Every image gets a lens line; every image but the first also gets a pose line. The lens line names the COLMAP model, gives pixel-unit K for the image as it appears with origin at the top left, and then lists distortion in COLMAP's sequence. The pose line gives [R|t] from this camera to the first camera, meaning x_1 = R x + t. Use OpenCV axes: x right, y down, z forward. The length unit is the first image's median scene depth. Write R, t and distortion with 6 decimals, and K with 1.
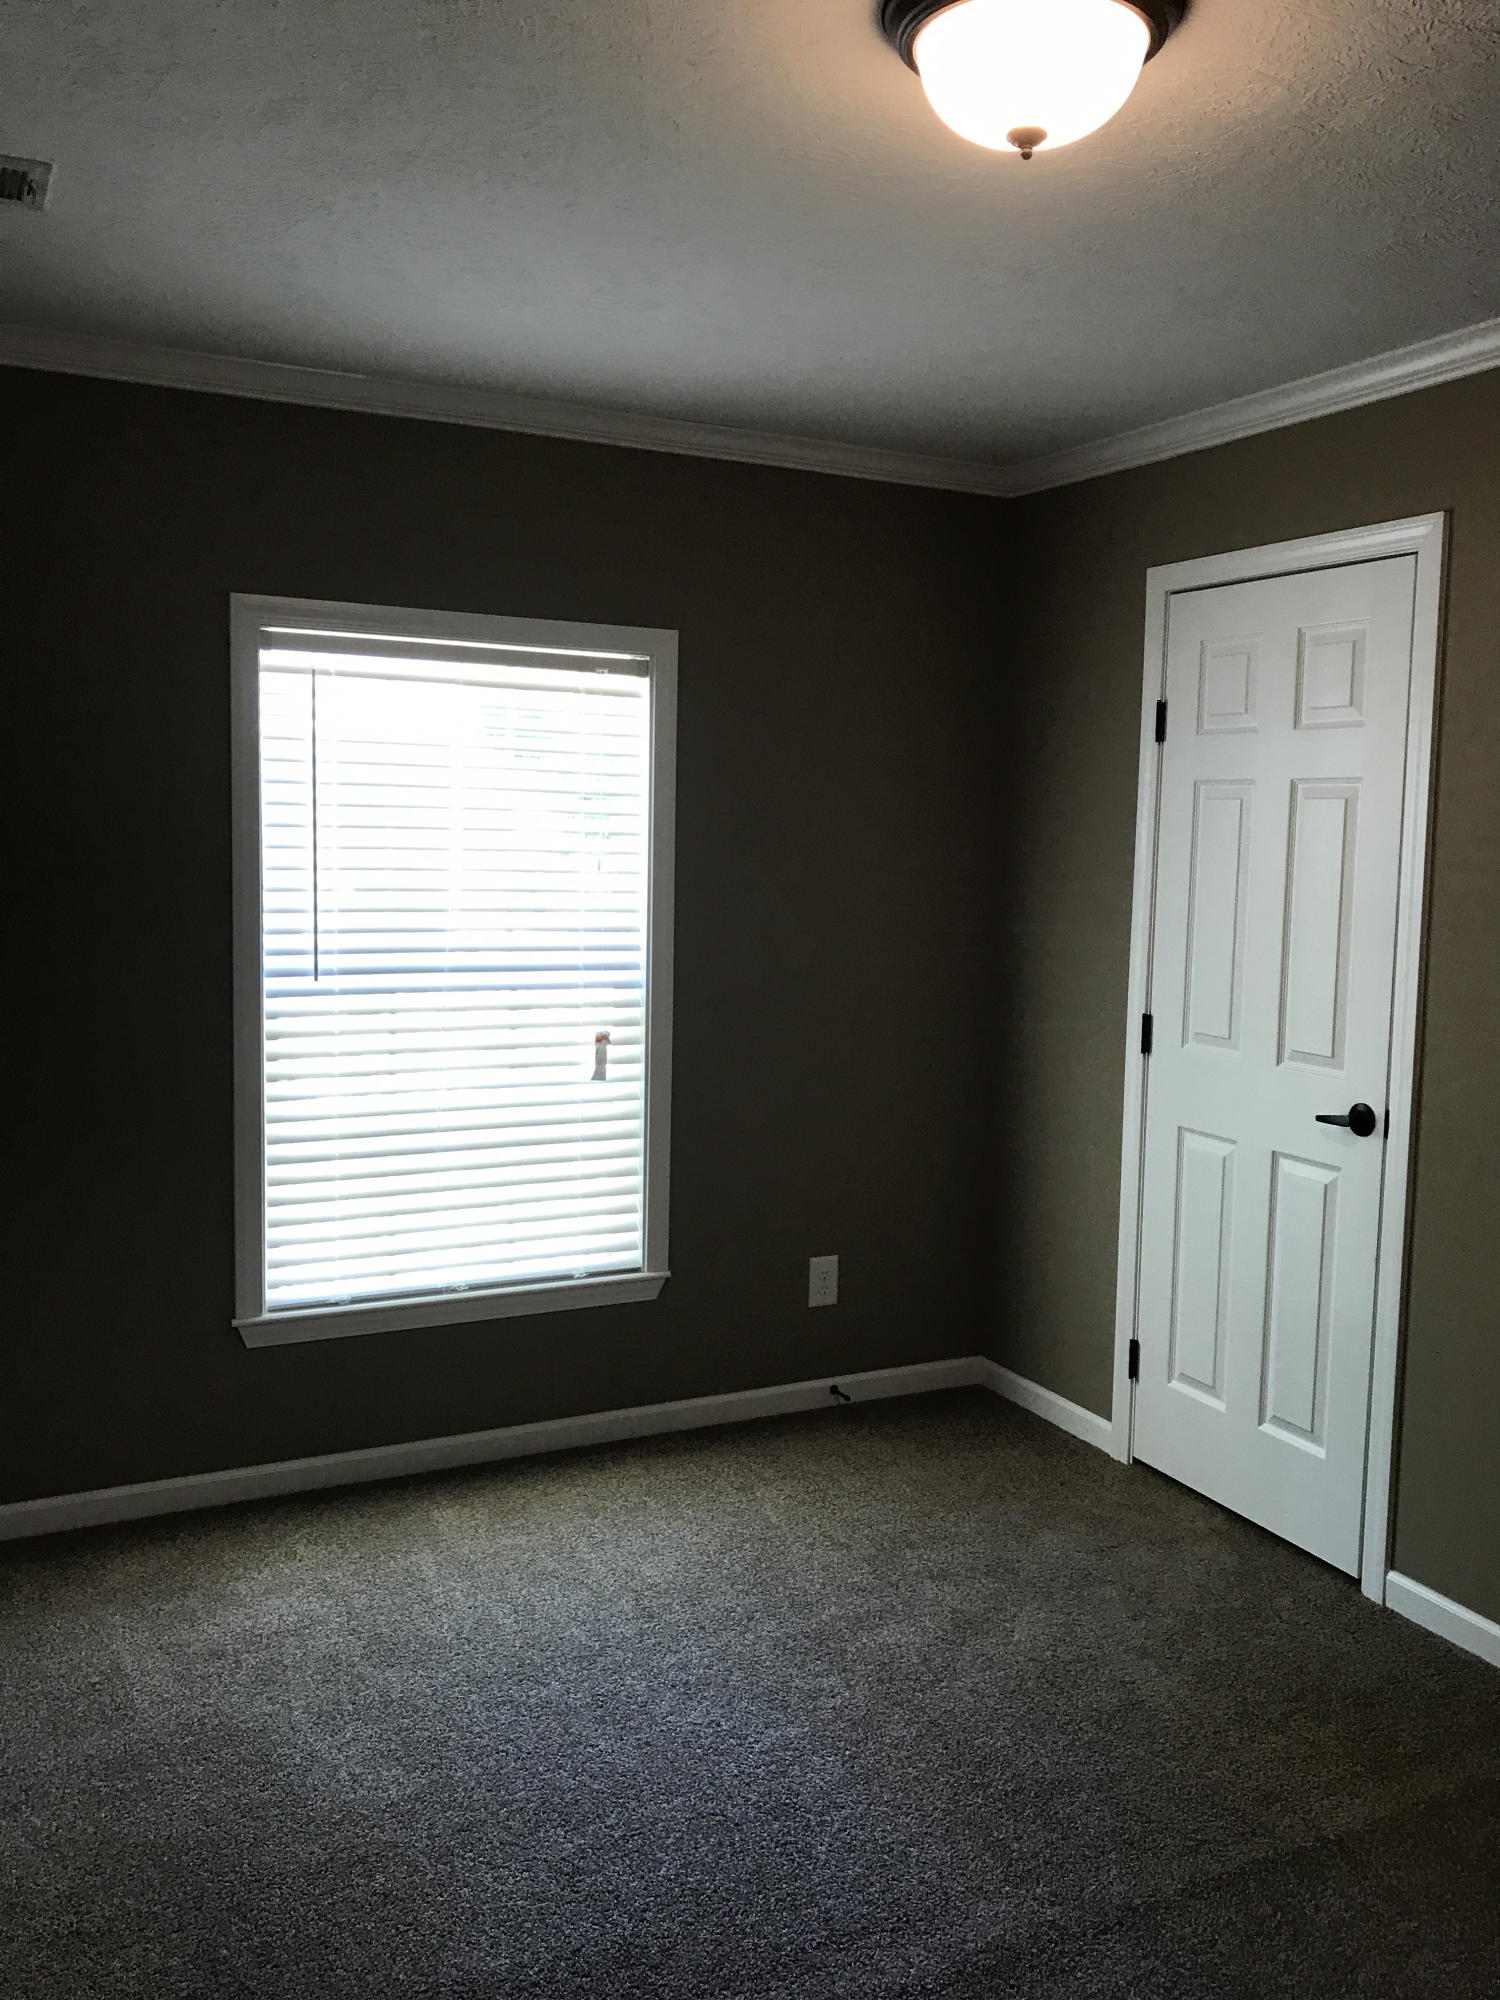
lens RADIAL K [[1639.5, 0, 761.0], [0, 1639.5, 997.9], [0, 0, 1]] dist [0.128741, -0.340918]
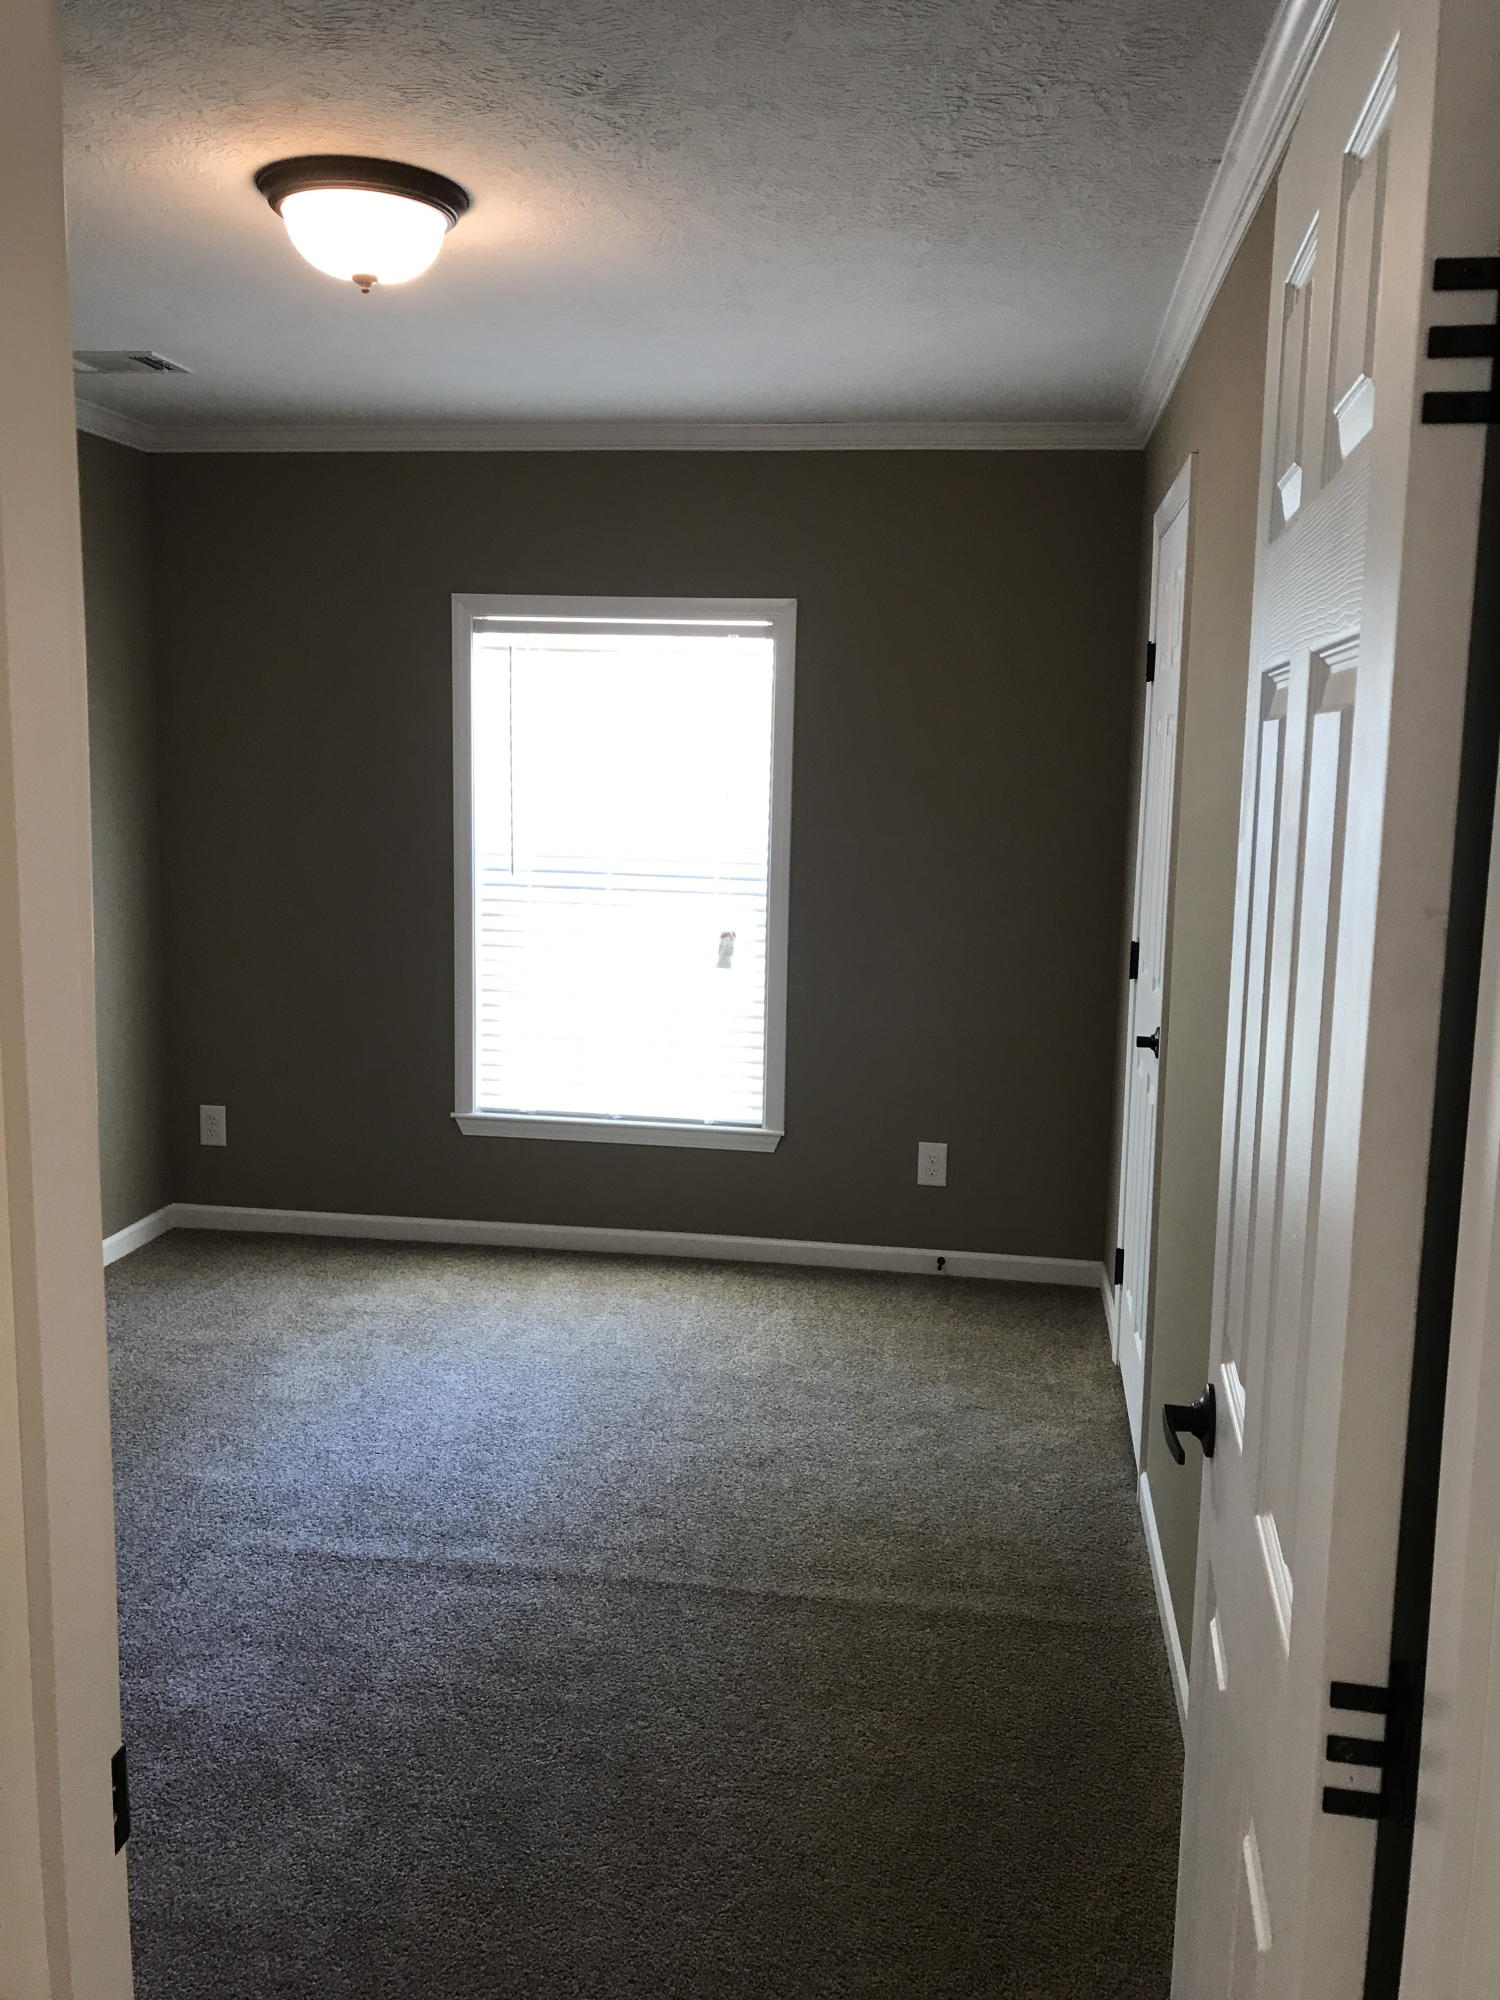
lens RADIAL K [[1626.9, 0, 754.0], [0, 1626.9, 995.5], [0, 0, 1]] dist [0.111798, -0.136509]
pose [[0.819643, 0.085604, -0.566443, 0.631779], [-0.064220, 0.996270, 0.057637, -0.001975], [0.569264, -0.010865, 0.822083, 0.000550]]
